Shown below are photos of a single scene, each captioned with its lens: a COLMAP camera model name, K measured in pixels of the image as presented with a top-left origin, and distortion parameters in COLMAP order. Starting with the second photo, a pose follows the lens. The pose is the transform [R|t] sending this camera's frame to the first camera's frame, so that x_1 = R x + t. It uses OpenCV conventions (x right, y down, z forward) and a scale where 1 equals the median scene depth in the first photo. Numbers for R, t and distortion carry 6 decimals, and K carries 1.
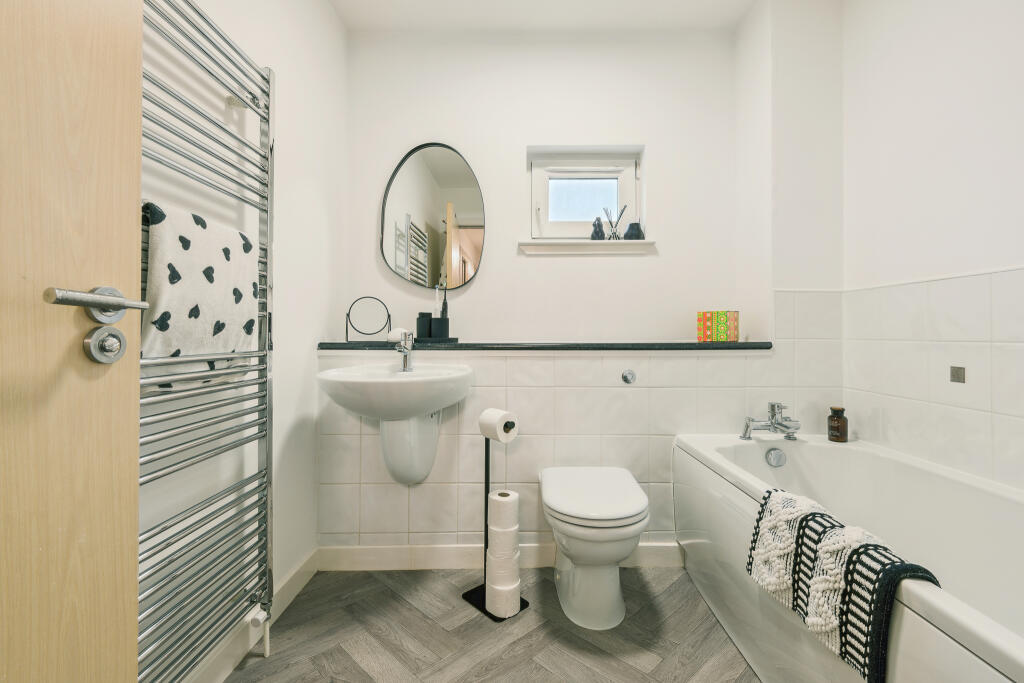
lens RADIAL K [[461.5, 0, 518.1], [0, 461.5, 332.3], [0, 0, 1]] dist [-0.001822, -0.000286]
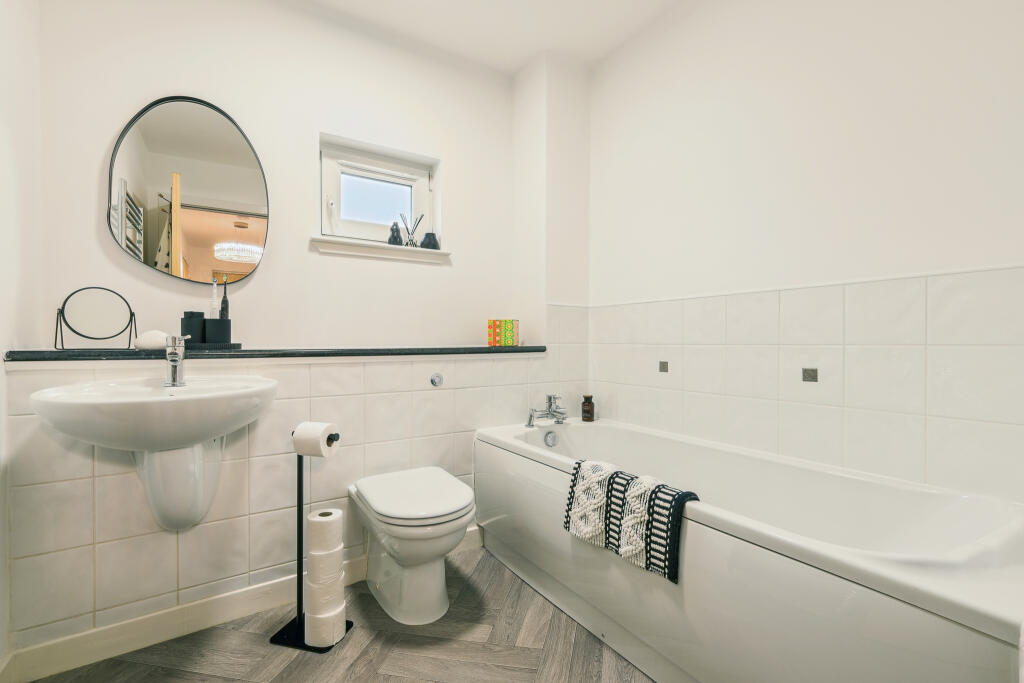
lens RADIAL K [[459.1, 0, 511.7], [0, 459.1, 346.9], [0, 0, 1]] dist [-0.000167, -0.000491]
pose [[0.829091, -0.007331, 0.559065, -0.207472], [-0.003009, 0.999841, 0.017573, 0.002364], [-0.559105, -0.016252, 0.828937, 0.038015]]
